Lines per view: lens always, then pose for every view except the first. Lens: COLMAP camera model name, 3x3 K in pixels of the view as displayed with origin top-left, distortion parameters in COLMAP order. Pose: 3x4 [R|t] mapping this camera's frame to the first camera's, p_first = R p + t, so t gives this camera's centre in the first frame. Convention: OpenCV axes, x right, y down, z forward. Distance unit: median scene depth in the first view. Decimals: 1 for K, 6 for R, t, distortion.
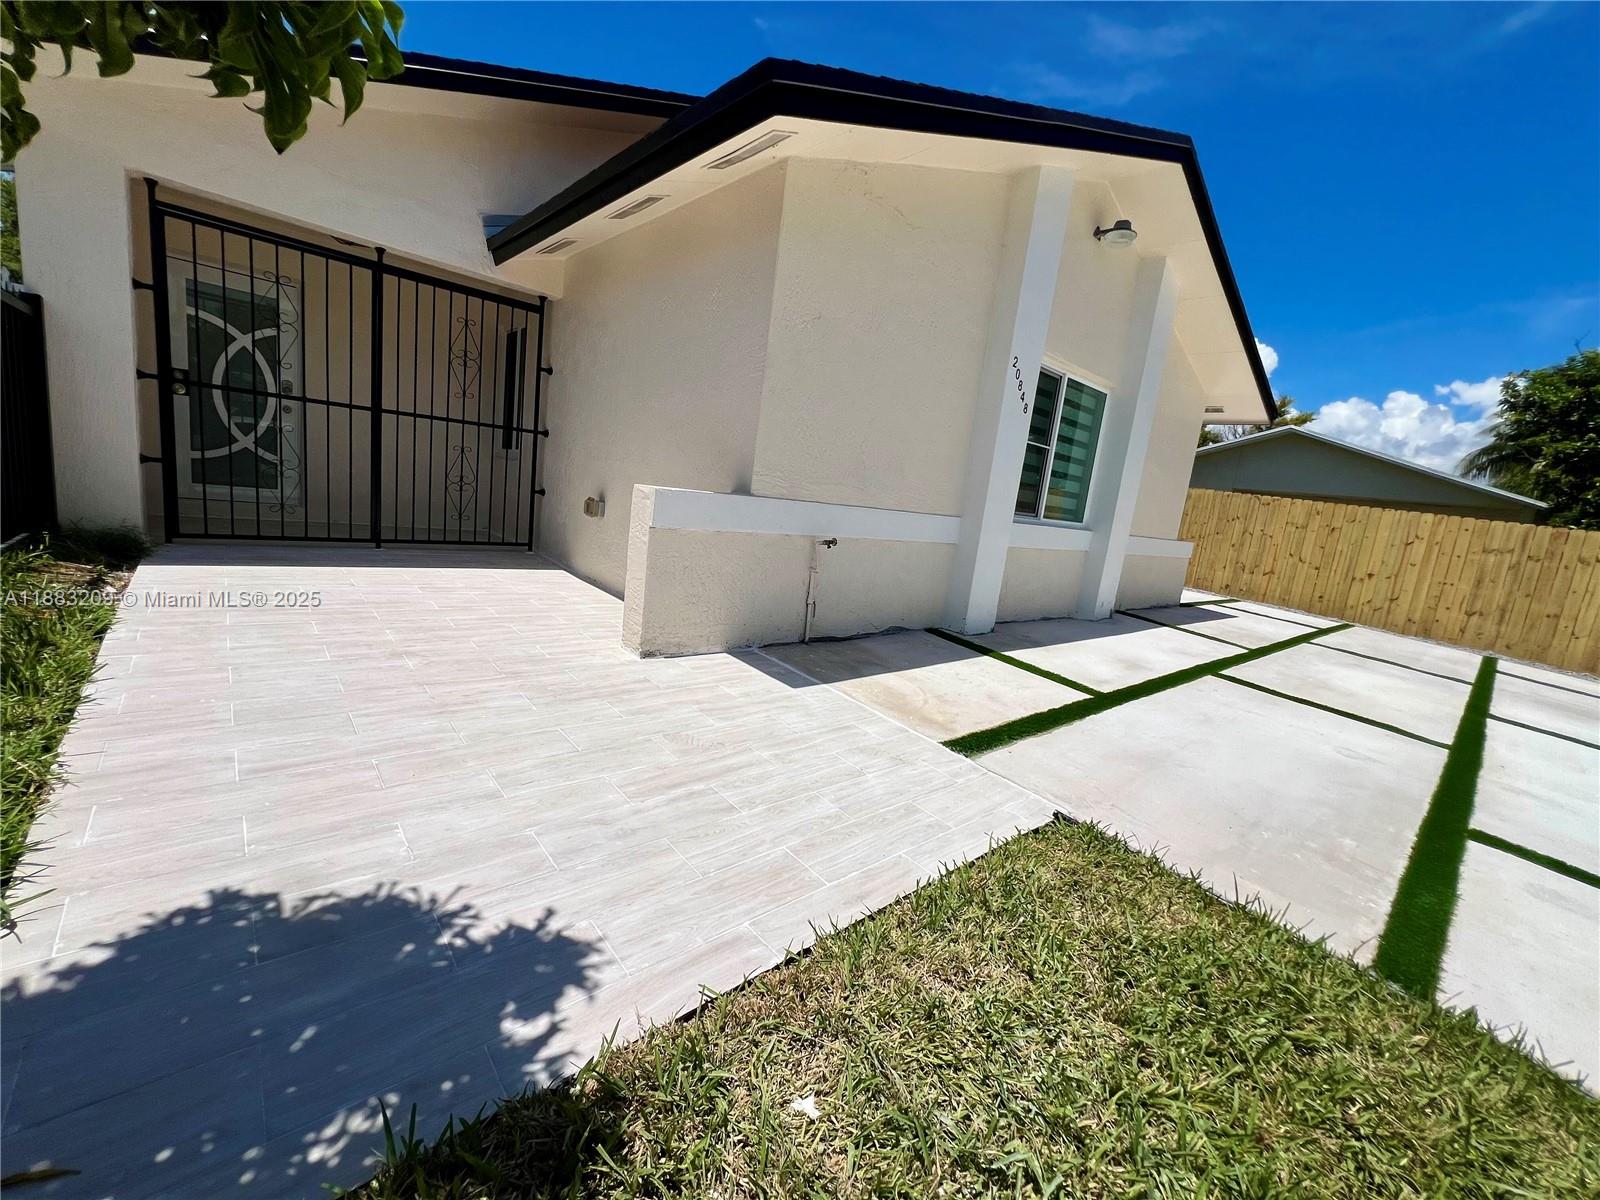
lens RADIAL K [[643.2, 0, 800.0], [0, 643.2, 600.0], [0, 0, 1]] dist [0.000964, 0.000057]
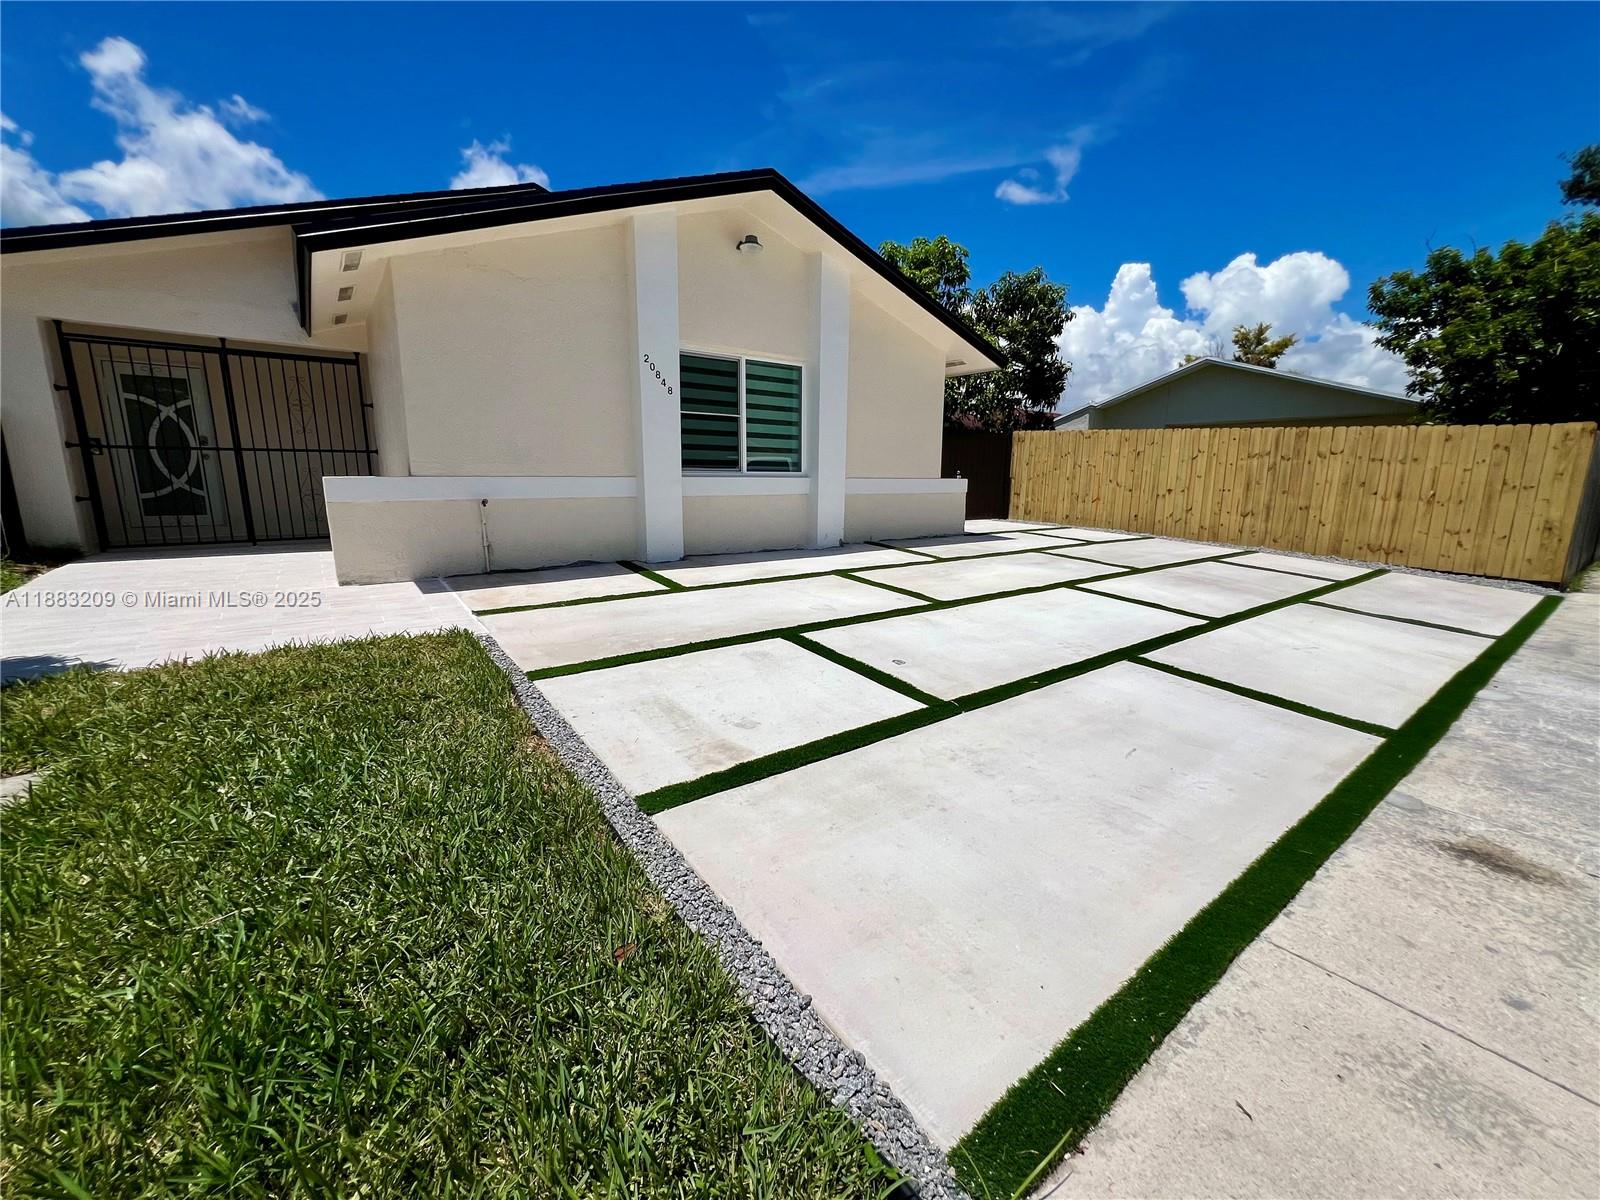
lens RADIAL K [[643.2, 0, 800.0], [0, 643.2, 600.0], [0, 0, 1]] dist [0.000964, 0.000057]
pose [[0.990329, -0.096110, -0.100056, 0.581939], [0.097491, 0.995196, 0.008985, 0.124809], [0.098711, -0.018653, 0.994941, -0.263018]]
